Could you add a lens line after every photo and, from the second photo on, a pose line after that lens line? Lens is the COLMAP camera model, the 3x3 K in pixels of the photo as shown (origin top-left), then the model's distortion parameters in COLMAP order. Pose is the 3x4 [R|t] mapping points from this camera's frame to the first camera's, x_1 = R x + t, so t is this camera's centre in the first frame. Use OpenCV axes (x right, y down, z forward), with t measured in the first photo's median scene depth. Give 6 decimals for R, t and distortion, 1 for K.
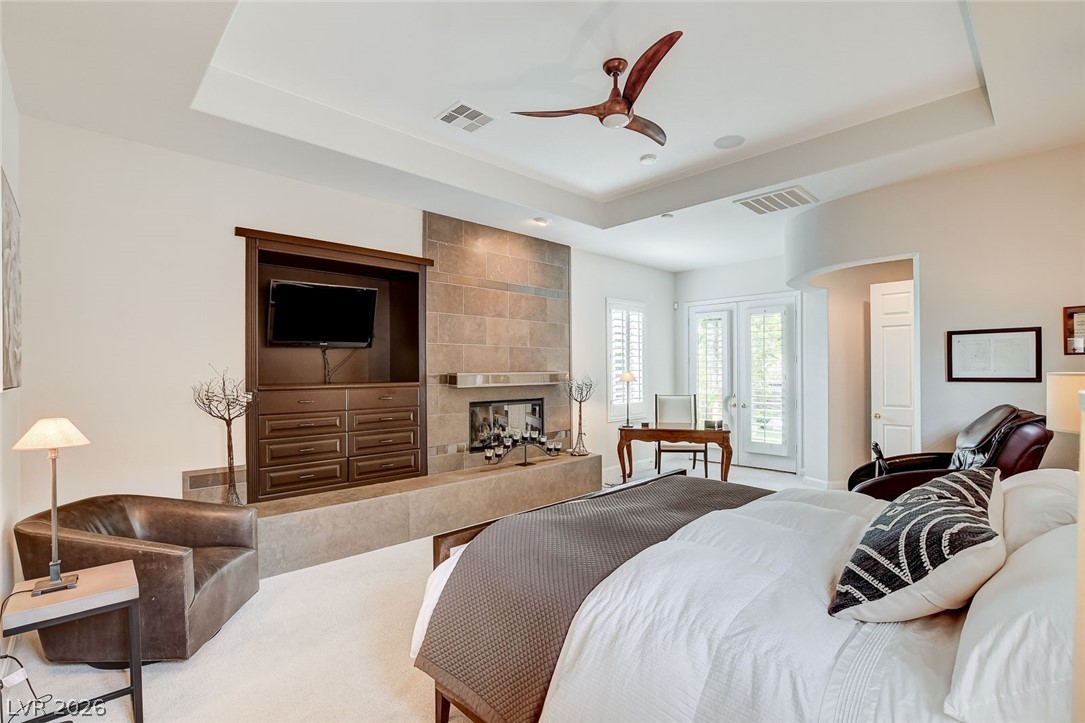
lens RADIAL K [[495.0, 0, 542.5], [0, 495.0, 361.5], [0, 0, 1]] dist [-0.001375, 0.000399]
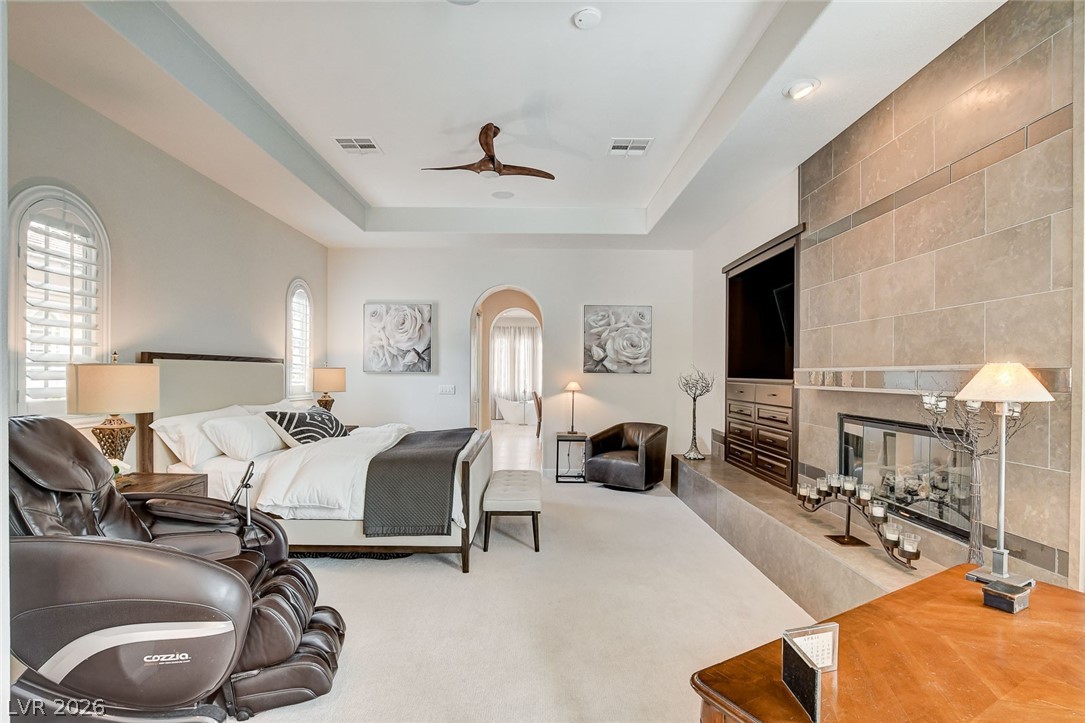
lens RADIAL K [[515.8, 0, 526.6], [0, 515.8, 370.4], [0, 0, 1]] dist [-0.002211, -0.000364]
pose [[-0.697675, -0.001630, -0.716412, 0.612510], [0.011207, 0.999850, -0.013189, 0.029787], [0.716326, -0.017230, -0.697553, 1.161734]]
